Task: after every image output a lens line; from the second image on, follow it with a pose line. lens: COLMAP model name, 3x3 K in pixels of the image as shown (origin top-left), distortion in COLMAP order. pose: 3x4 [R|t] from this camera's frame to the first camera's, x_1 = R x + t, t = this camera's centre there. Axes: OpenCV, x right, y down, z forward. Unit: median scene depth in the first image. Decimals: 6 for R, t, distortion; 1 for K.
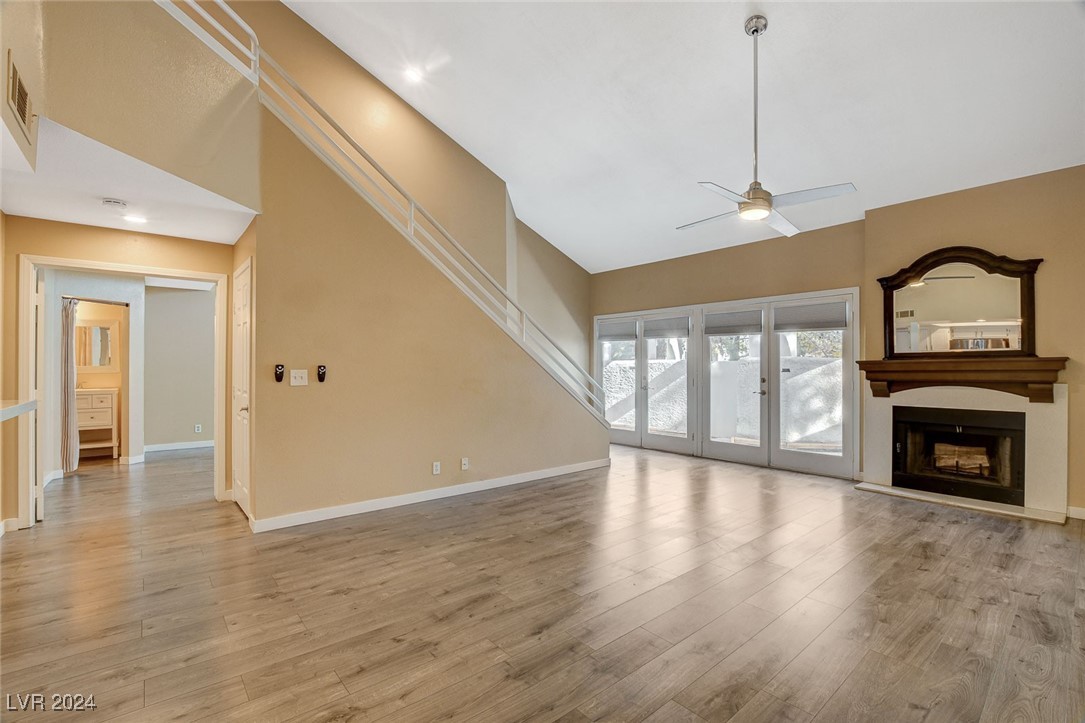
lens RADIAL K [[480.3, 0, 539.5], [0, 480.3, 364.6], [0, 0, 1]] dist [-0.034746, 0.004251]
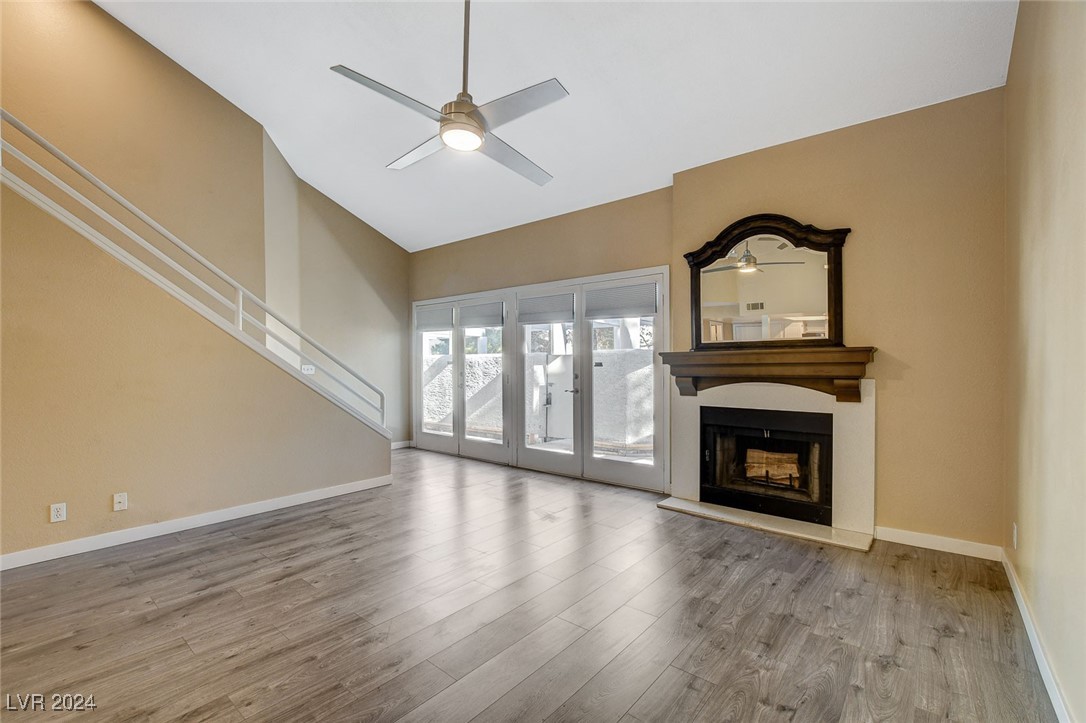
lens RADIAL K [[475.4, 0, 543.1], [0, 475.4, 363.7], [0, 0, 1]] dist [-0.026564, 0.004731]
pose [[0.983609, -0.005760, 0.180224, 0.345654], [0.004276, 0.999954, 0.008624, 0.003425], [-0.180265, -0.007712, 0.983588, 0.237021]]
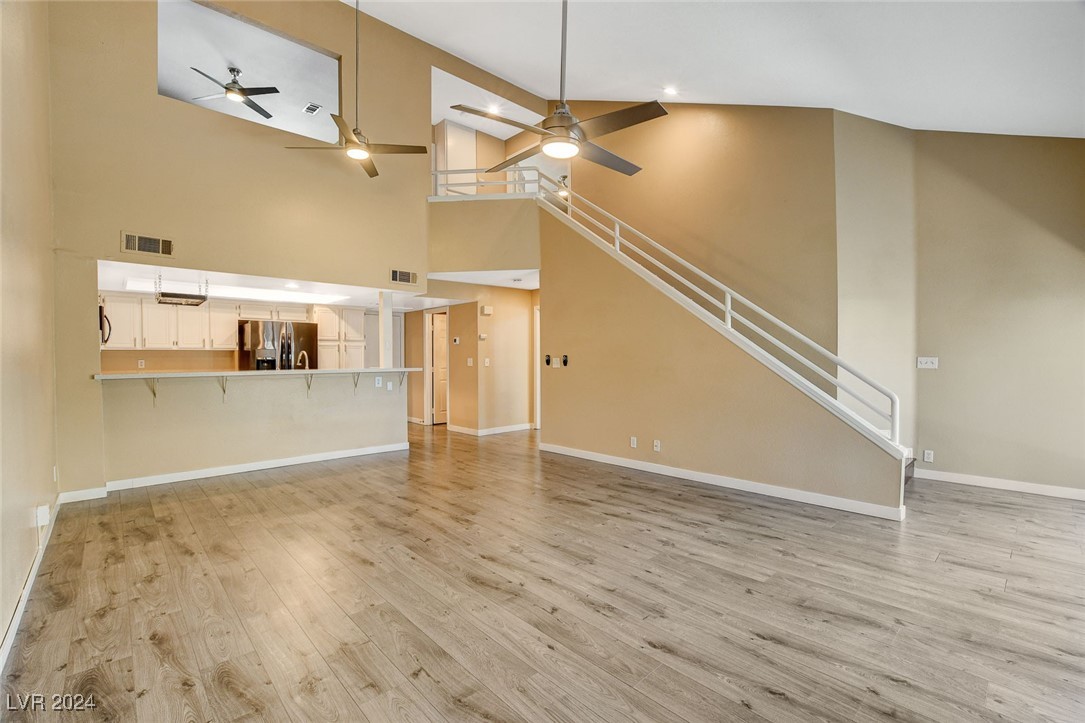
lens RADIAL K [[475.0, 0, 542.6], [0, 475.0, 363.7], [0, 0, 1]] dist [-0.026564, 0.004731]
pose [[0.051404, 0.012506, -0.998600, 0.936643], [0.011632, 0.999846, 0.013120, 0.006800], [0.998610, -0.012290, 0.051250, 0.729974]]
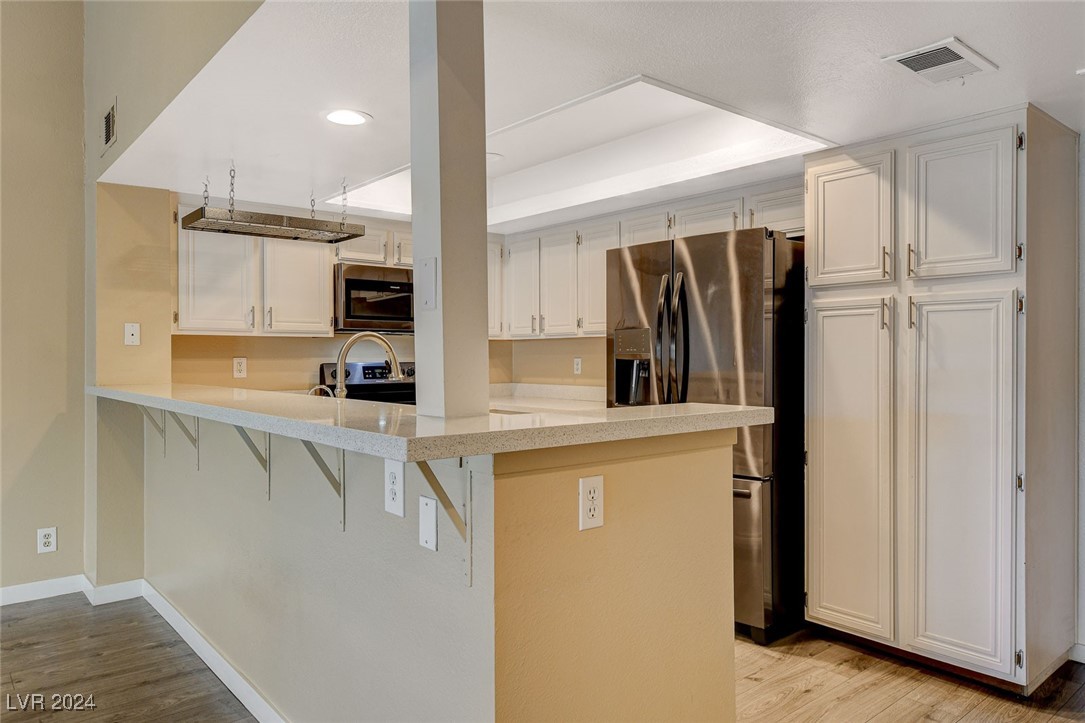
lens RADIAL K [[727.6, 0, 538.6], [0, 727.6, 354.6], [0, 0, 1]] dist [0.003020, 0.003593]
pose [[-0.999995, 0.003104, 0.000238, -0.533711], [0.003102, 0.999948, -0.009764, 0.005221], [-0.000268, -0.009764, -0.999952, 0.717291]]
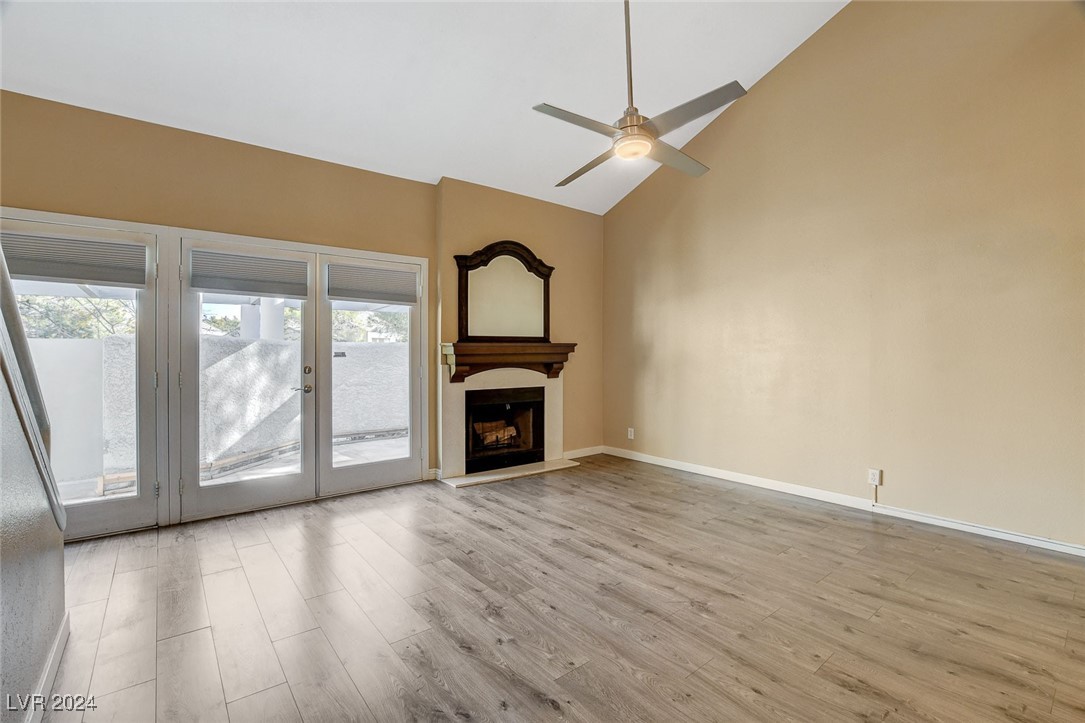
lens RADIAL K [[487.6, 0, 542.5], [0, 487.6, 351.4], [0, 0, 1]] dist [-0.030563, 0.004043]
pose [[0.019320, -0.000037, 0.999813, -0.254497], [-0.005956, 0.999982, 0.000152, 0.006714], [-0.999796, -0.005958, 0.019319, 0.885059]]
